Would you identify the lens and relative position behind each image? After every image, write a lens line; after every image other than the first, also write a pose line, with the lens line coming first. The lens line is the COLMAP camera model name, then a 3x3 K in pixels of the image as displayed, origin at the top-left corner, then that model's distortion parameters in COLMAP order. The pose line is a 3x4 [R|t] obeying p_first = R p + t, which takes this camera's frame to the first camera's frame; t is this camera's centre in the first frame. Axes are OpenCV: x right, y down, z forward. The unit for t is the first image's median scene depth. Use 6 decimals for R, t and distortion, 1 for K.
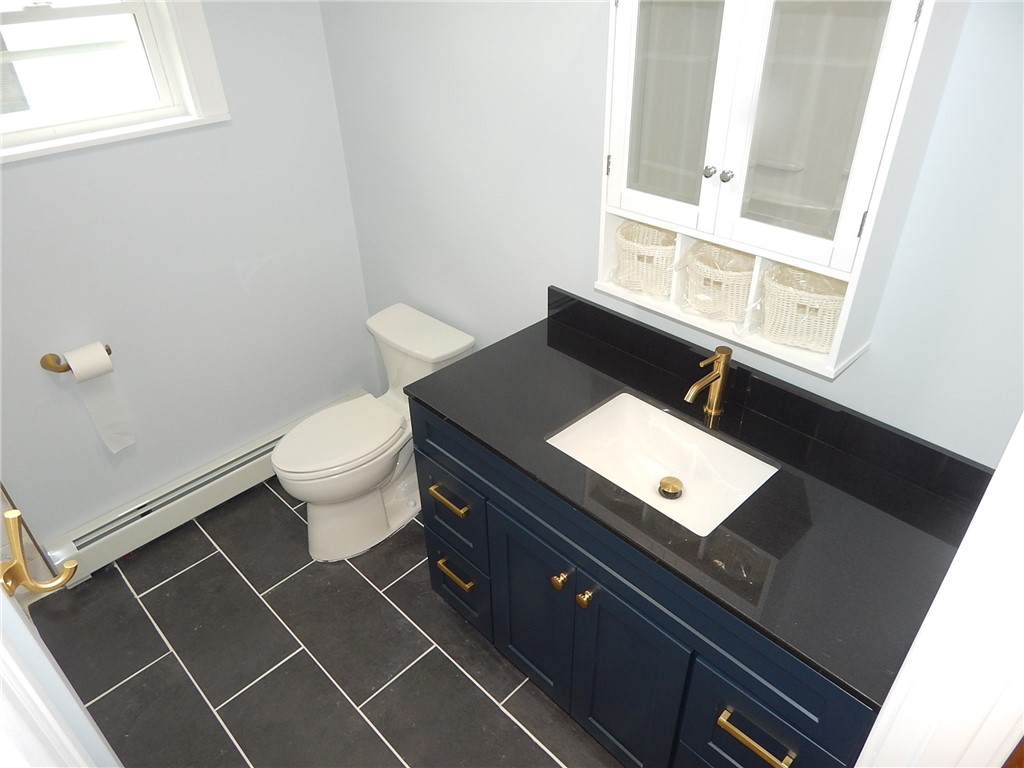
lens RADIAL K [[680.5, 0, 512.5], [0, 680.5, 380.4], [0, 0, 1]] dist [0.038027, -0.027477]
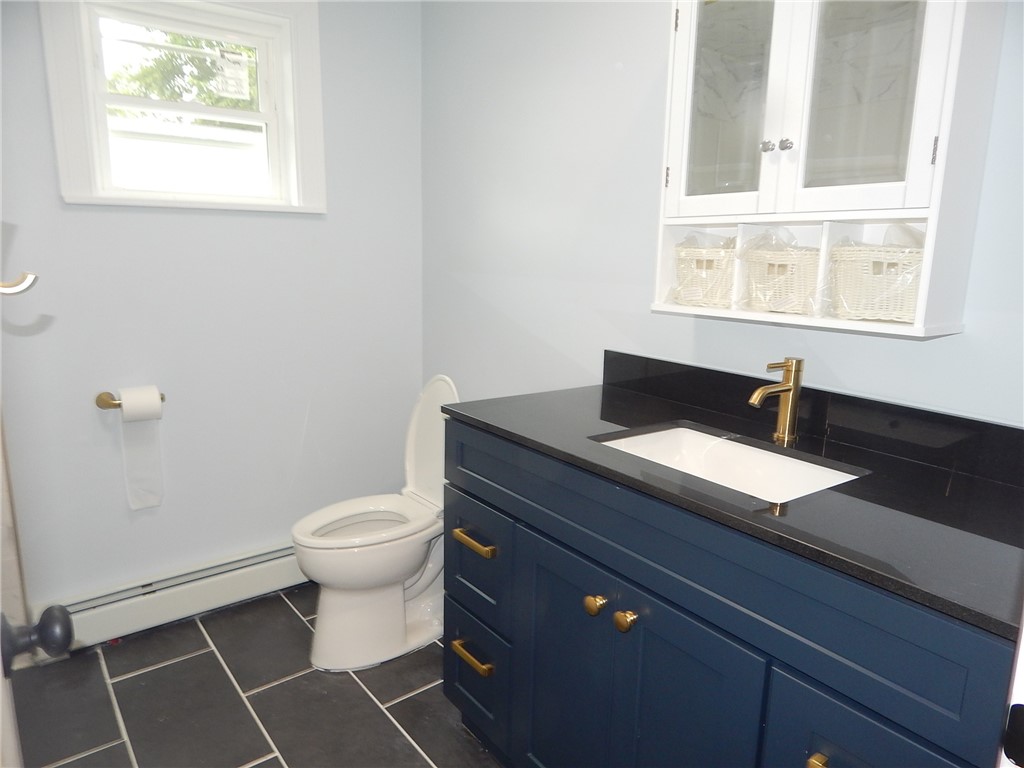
lens RADIAL K [[680.5, 0, 513.2], [0, 680.5, 385.7], [0, 0, 1]] dist [0.038027, -0.027477]
pose [[0.991513, 0.066934, -0.111456, 0.035582], [-0.104119, 0.922207, -0.372417, 0.288310], [0.077858, 0.380861, 0.921349, 0.119982]]
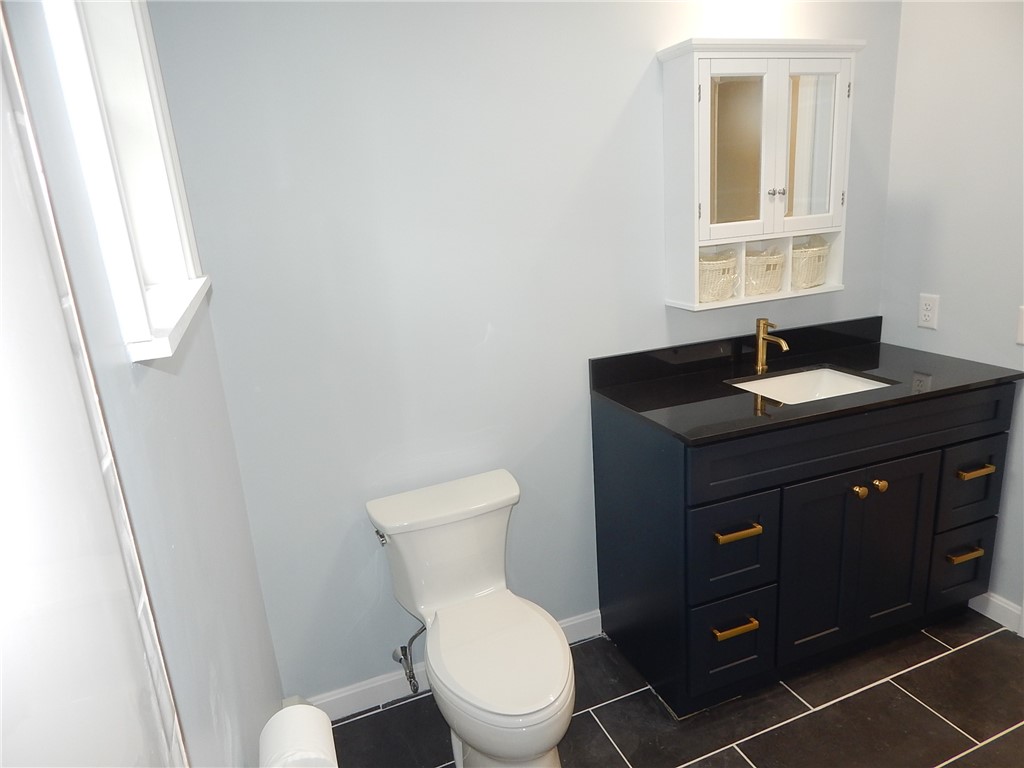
lens RADIAL K [[680.5, 0, 516.4], [0, 680.5, 385.2], [0, 0, 1]] dist [0.038027, -0.027477]
pose [[0.384655, -0.247565, 0.889242, -0.979813], [0.551749, 0.833985, -0.006486, -0.165410], [-0.740009, 0.493134, 0.457390, 0.623853]]
